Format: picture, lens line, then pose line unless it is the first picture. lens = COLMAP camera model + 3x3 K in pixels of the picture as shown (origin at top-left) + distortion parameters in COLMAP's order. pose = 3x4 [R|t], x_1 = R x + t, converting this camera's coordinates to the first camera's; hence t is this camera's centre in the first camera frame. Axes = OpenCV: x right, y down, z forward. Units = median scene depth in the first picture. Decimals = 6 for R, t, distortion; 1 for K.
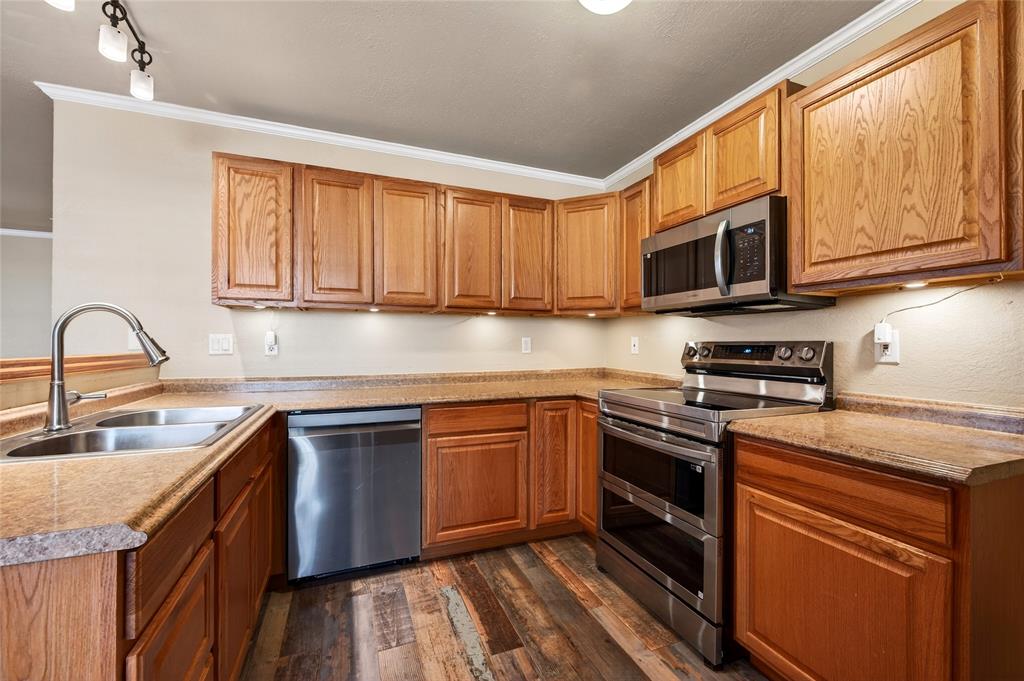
lens RADIAL K [[415.7, 0, 512.8], [0, 415.7, 341.4], [0, 0, 1]] dist [-0.000993, -0.000502]
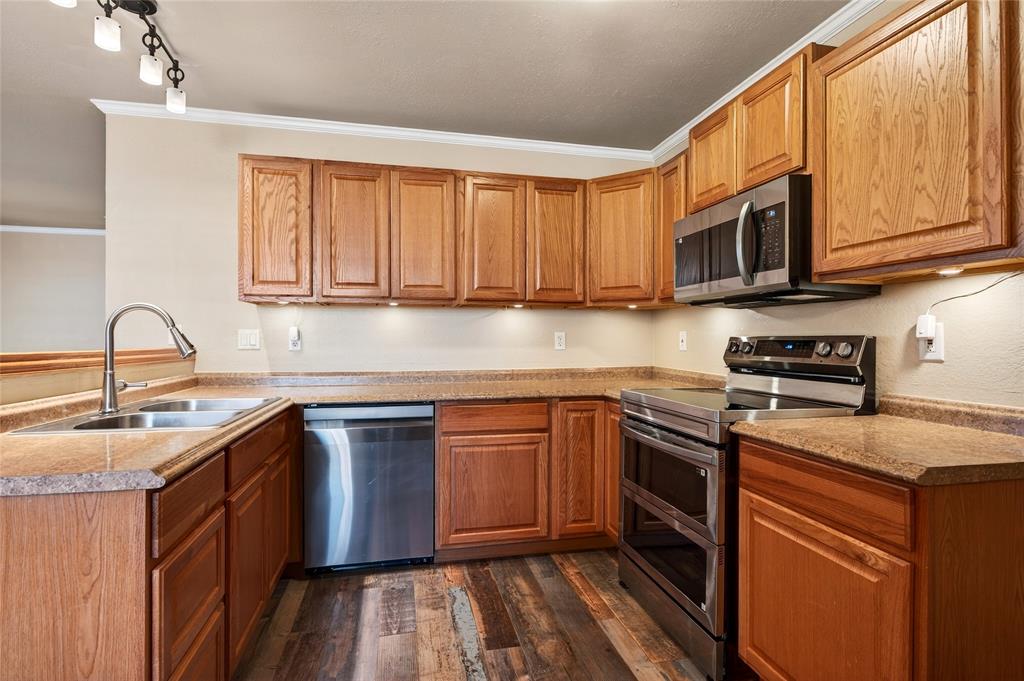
lens RADIAL K [[500.9, 0, 513.4], [0, 500.9, 338.5], [0, 0, 1]] dist [0.001852, -0.000616]
pose [[0.987796, -0.000091, -0.155756, 0.182429], [0.000695, 0.999992, 0.003823, 0.001072], [0.155754, -0.003885, 0.987788, -0.160726]]
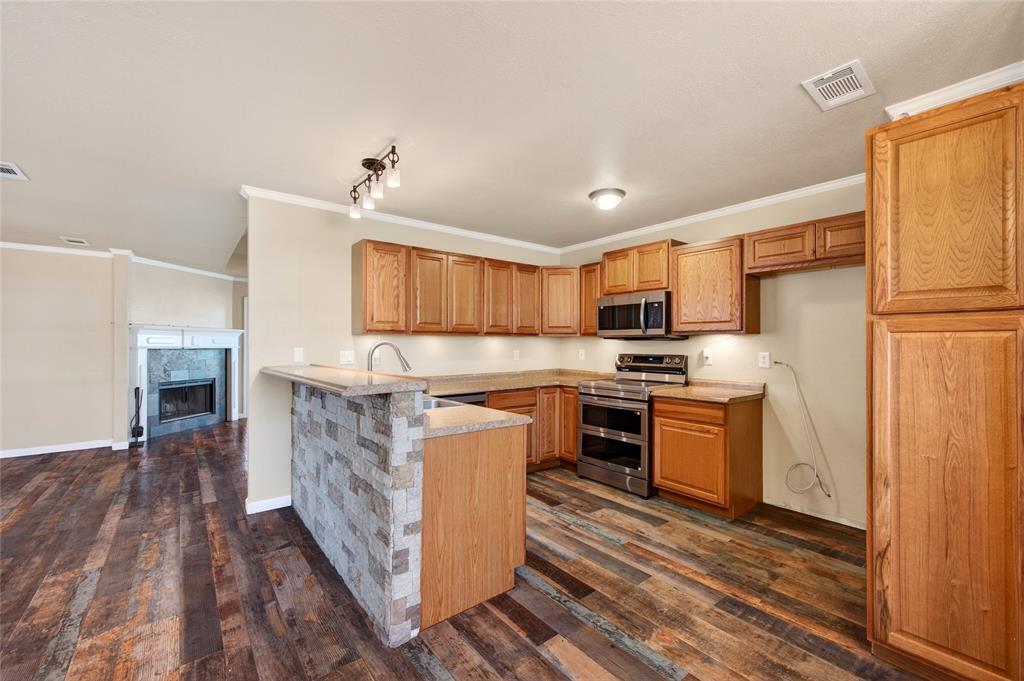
lens RADIAL K [[415.7, 0, 512.3], [0, 415.7, 343.2], [0, 0, 1]] dist [-0.000993, -0.000502]
pose [[0.958155, -0.000111, 0.286249, -0.761897], [-0.000694, 0.999996, 0.002712, -0.069098], [-0.286248, -0.002797, 0.958152, -0.857604]]
